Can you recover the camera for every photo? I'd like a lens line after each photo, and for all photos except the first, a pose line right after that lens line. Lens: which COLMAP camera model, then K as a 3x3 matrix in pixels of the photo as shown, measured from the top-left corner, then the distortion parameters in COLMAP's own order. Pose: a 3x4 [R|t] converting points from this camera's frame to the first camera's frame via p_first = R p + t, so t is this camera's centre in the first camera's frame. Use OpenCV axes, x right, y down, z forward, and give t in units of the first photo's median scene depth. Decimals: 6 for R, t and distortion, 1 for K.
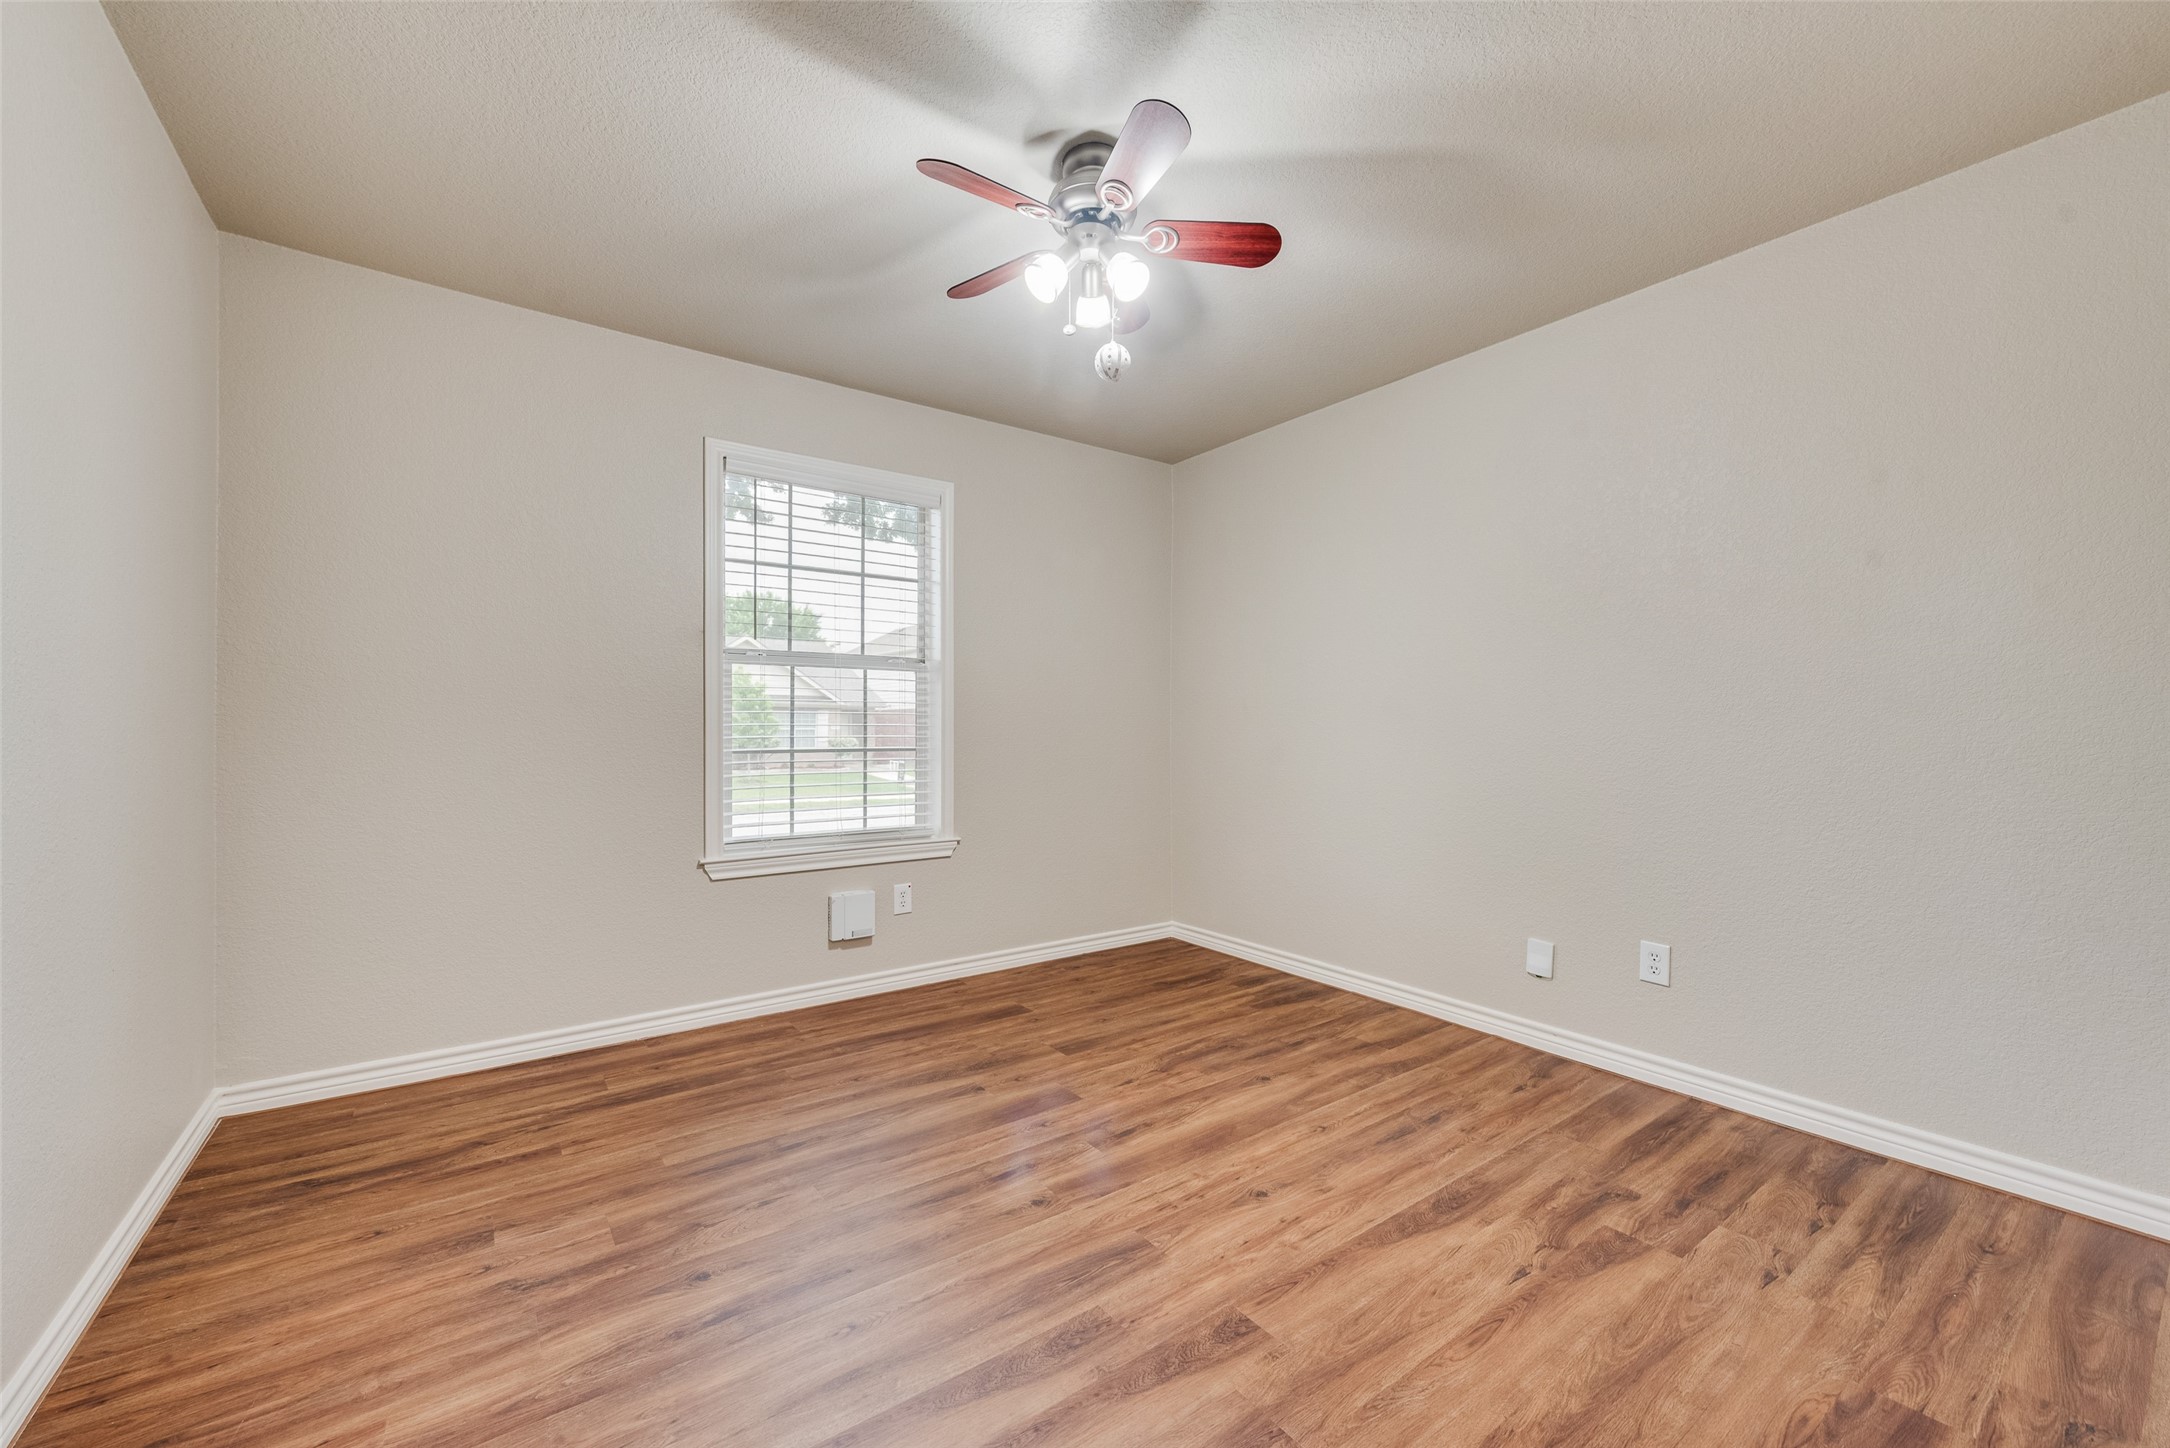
lens RADIAL K [[846.3, 0, 1080.3], [0, 846.3, 733.3], [0, 0, 1]] dist [0.008037, -0.002961]
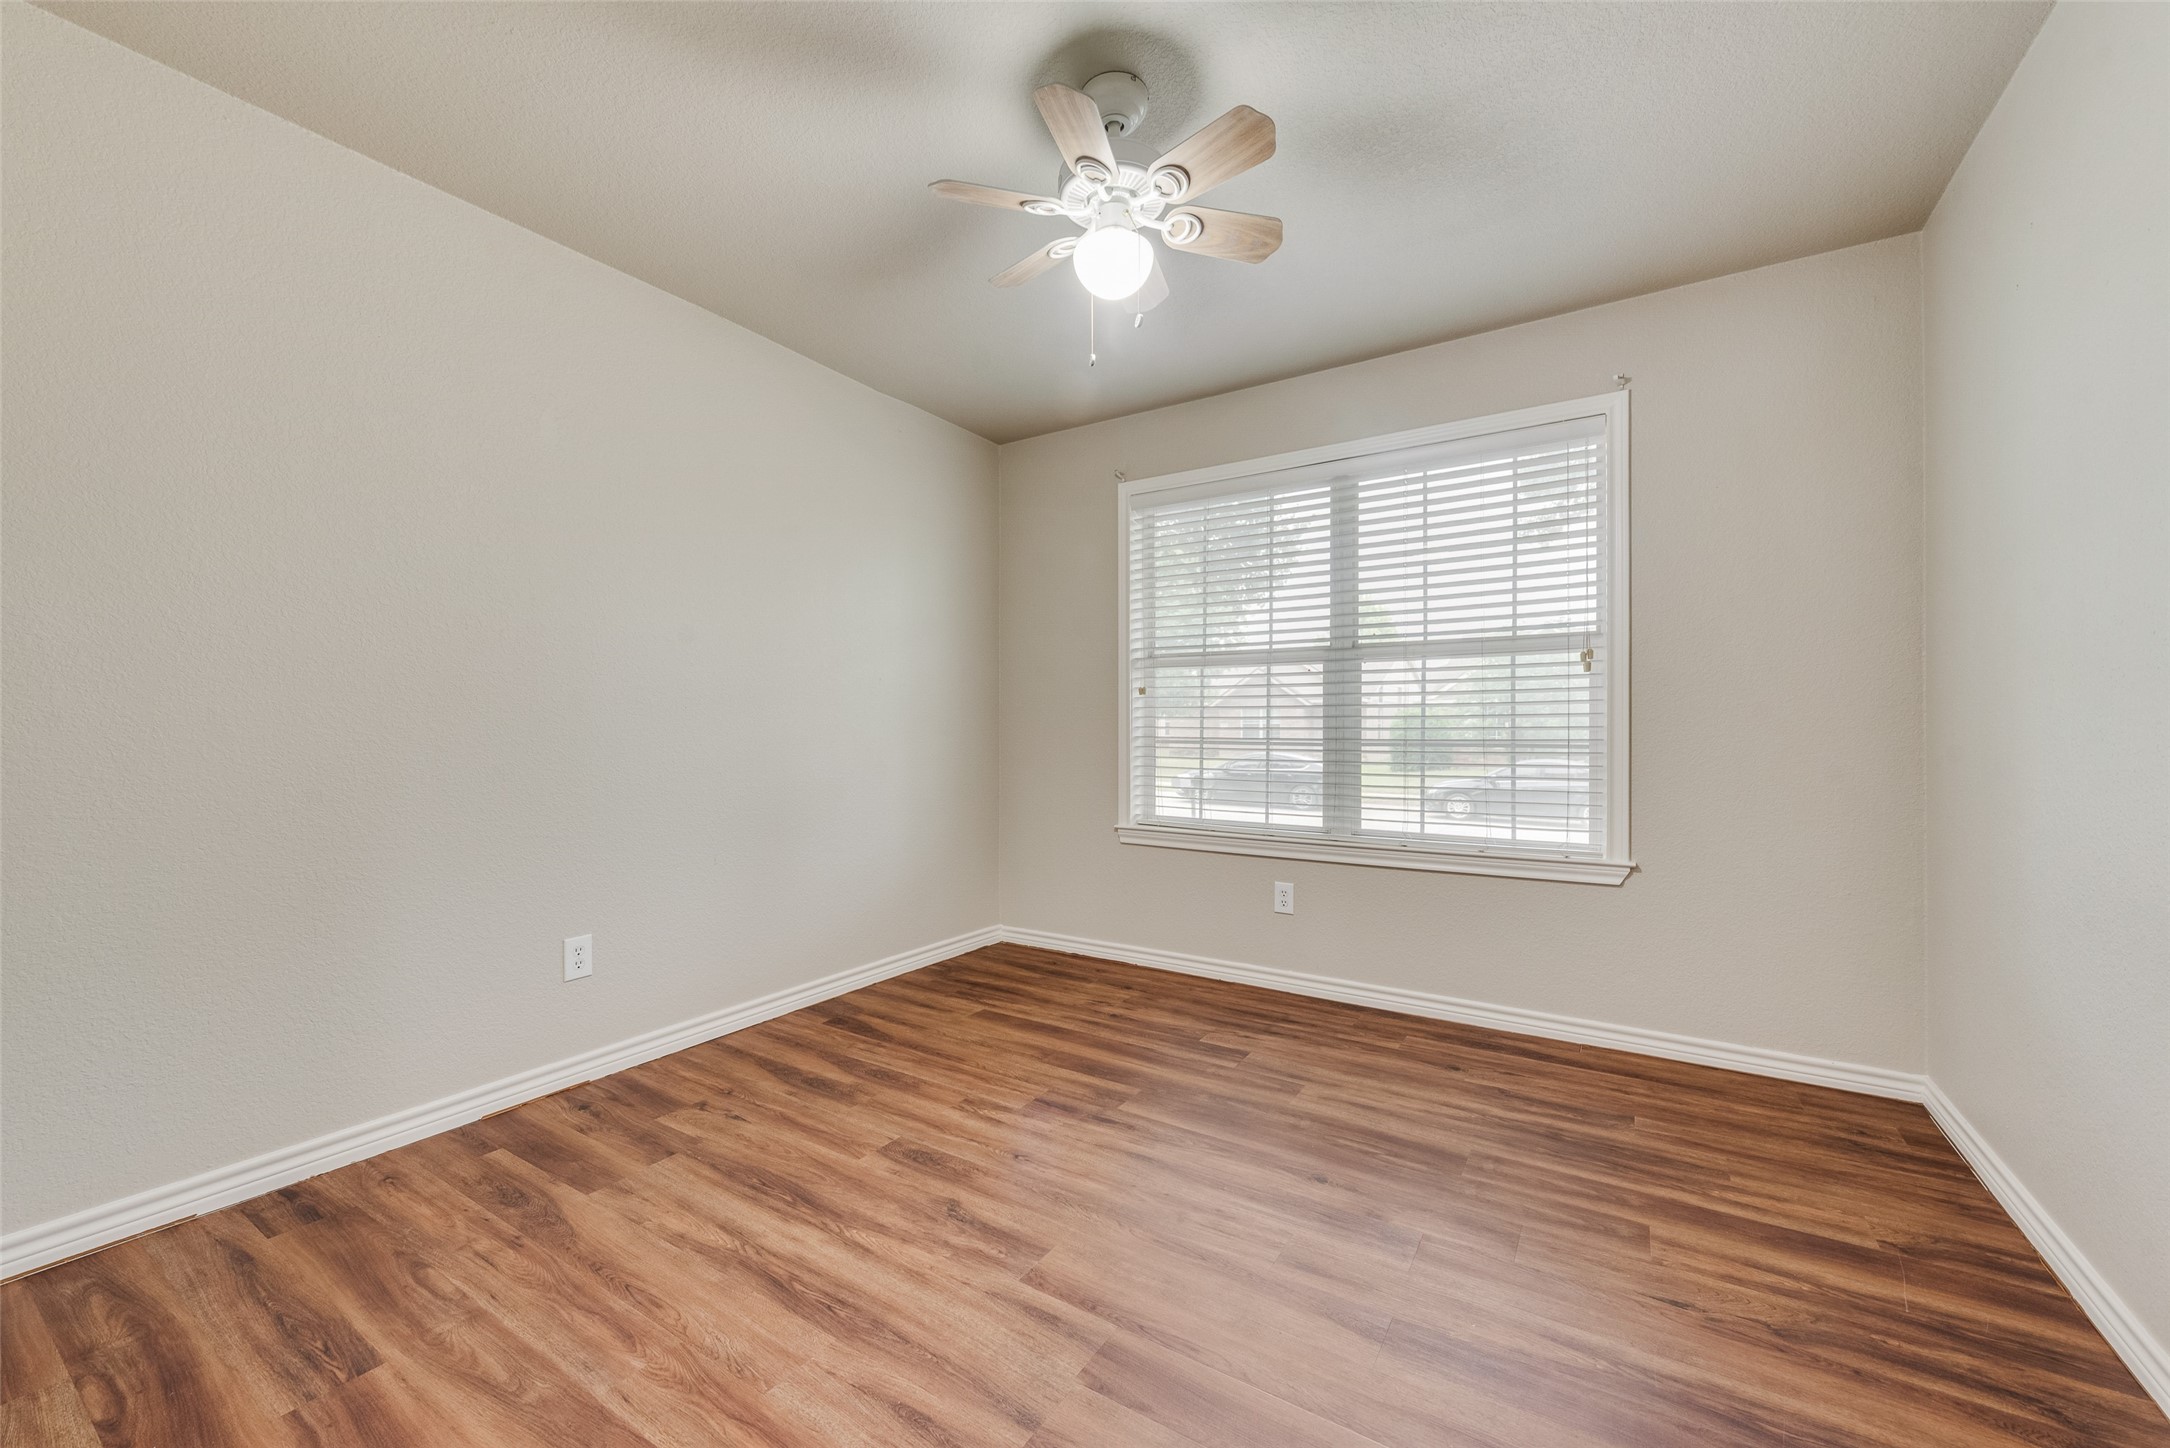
lens RADIAL K [[846.3, 0, 1077.0], [0, 846.3, 723.1], [0, 0, 1]] dist [0.008037, -0.002961]
pose [[0.357022, -0.012178, -0.934017, 0.738329], [0.004116, 0.999926, -0.011464, 0.009375], [0.934087, 0.000249, 0.357045, 0.495023]]
